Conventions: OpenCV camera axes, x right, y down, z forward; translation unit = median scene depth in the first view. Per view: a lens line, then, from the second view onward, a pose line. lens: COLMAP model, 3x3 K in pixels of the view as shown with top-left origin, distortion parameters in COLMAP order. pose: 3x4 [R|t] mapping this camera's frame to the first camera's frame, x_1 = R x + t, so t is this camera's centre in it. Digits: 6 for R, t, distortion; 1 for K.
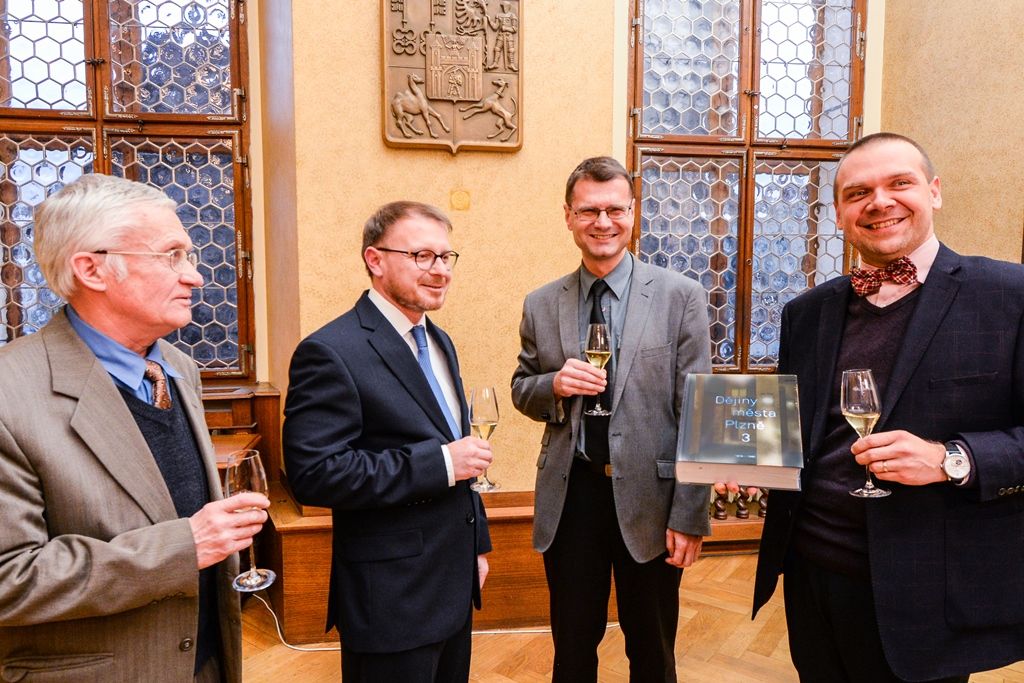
lens RADIAL K [[730.9, 0, 538.3], [0, 730.9, 344.9], [0, 0, 1]] dist [-0.020608, 0.009801]
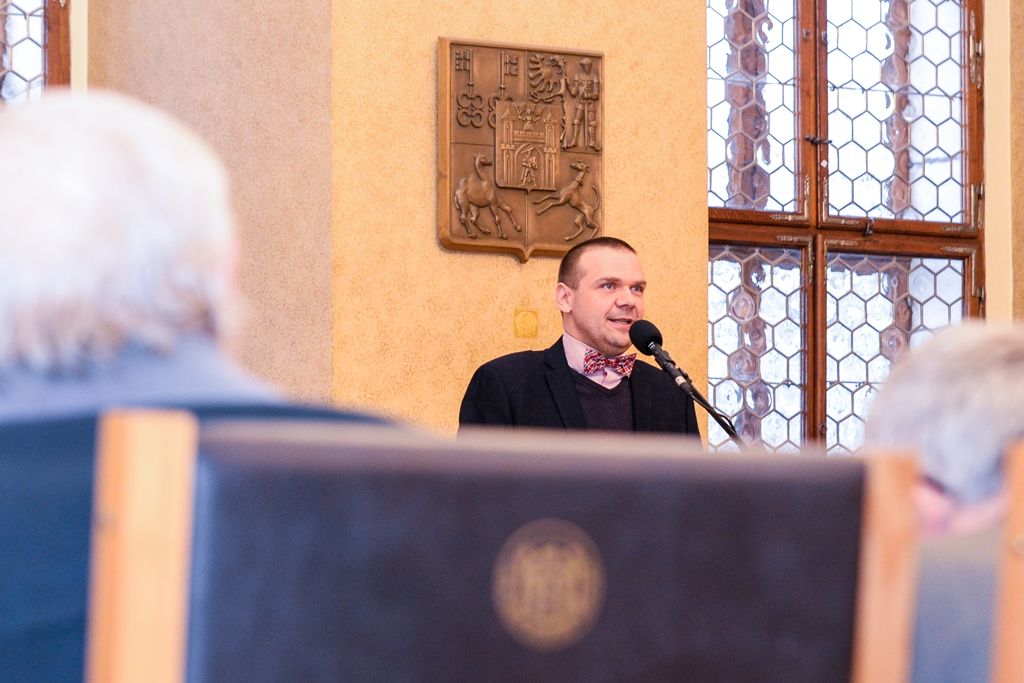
lens RADIAL K [[3647.3, 0, 511.9], [0, 3647.3, 342.6], [0, 0, 1]] dist [-0.262498, 0.000000]
pose [[0.938290, 0.026022, 0.344868, -1.350688], [0.029093, 0.987693, -0.153679, 0.366725], [-0.344623, 0.154228, 0.925985, -2.289792]]
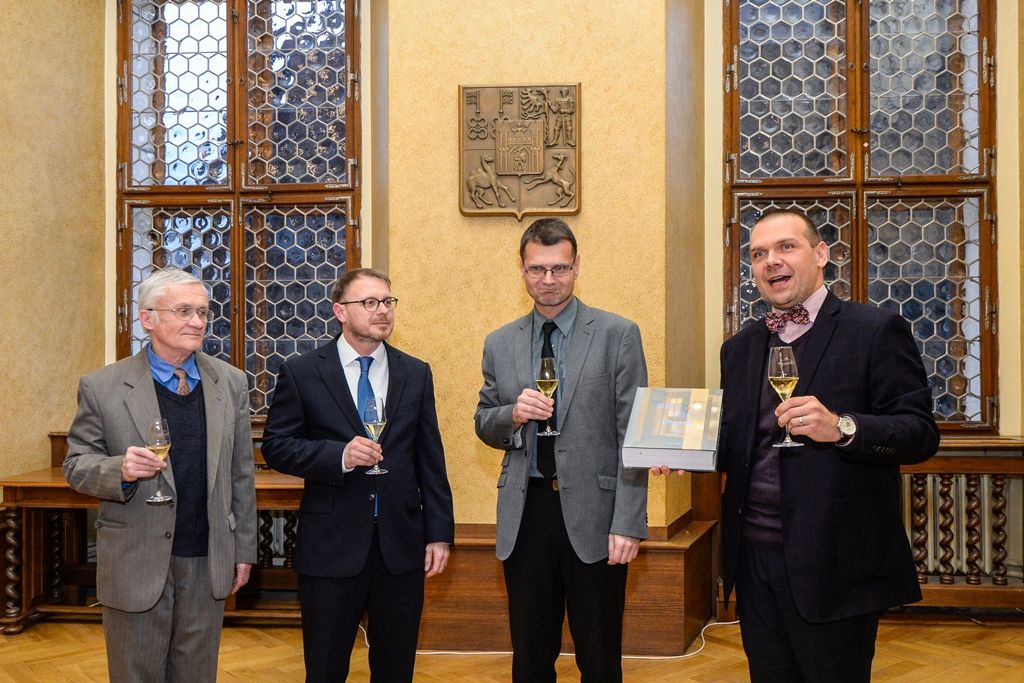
lens RADIAL K [[1067.9, 0, 512.1], [0, 1067.9, 335.9], [0, 0, 1]] dist [-0.033624, 0.000000]
pose [[0.966662, -0.008678, -0.255910, 0.299343], [-0.015223, 0.995710, -0.091269, 0.073996], [0.255604, 0.092122, 0.962383, -0.600442]]
